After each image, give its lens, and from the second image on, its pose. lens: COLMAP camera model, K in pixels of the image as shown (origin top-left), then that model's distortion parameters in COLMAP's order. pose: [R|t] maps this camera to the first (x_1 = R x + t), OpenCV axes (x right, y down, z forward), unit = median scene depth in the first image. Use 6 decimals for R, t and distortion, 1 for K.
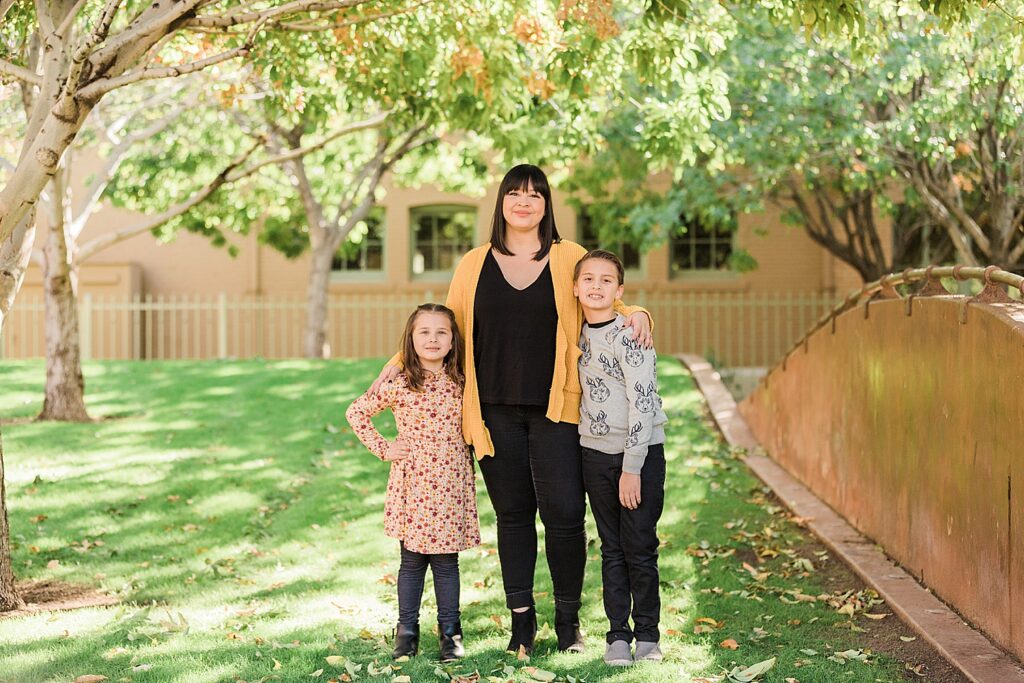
lens RADIAL K [[2091.0, 0, 512.0], [0, 2091.0, 341.5], [0, 0, 1]] dist [0.151860, -0.195382]
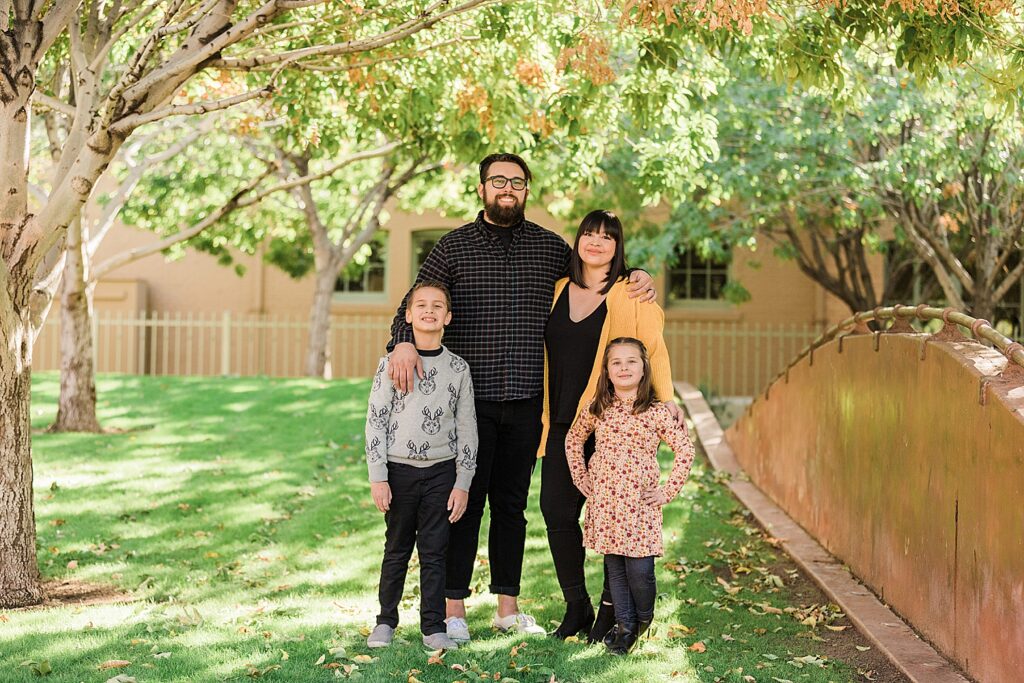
lens RADIAL K [[2109.1, 0, 523.2], [0, 2109.1, 355.2], [0, 0, 1]] dist [0.103991, -0.029231]
pose [[0.999683, 0.024548, 0.005638, 0.001456], [-0.024520, 0.999688, -0.004857, -0.000415], [-0.005755, 0.004717, 0.999972, -0.062383]]
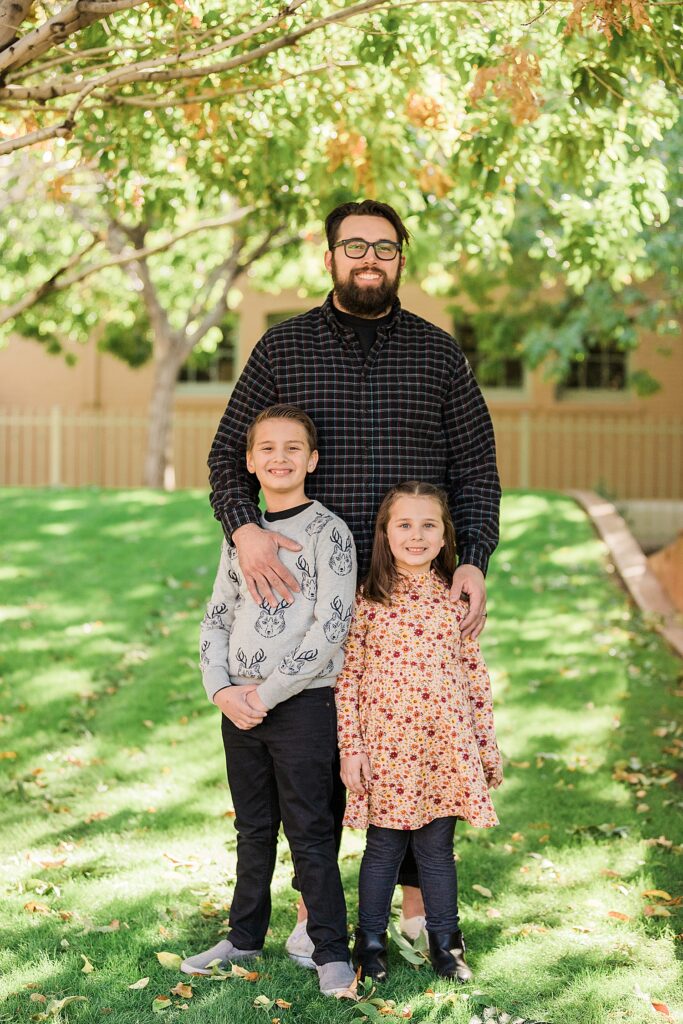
lens RADIAL K [[2186.0, 0, 272.8], [0, 2186.0, 508.9], [0, 0, 1]] dist [-0.051259, 0.167631]
pose [[0.998864, 0.021607, -0.042482, -0.010239], [-0.020380, 0.999368, 0.029111, -0.017248], [0.043084, -0.028212, 0.998673, 0.139964]]
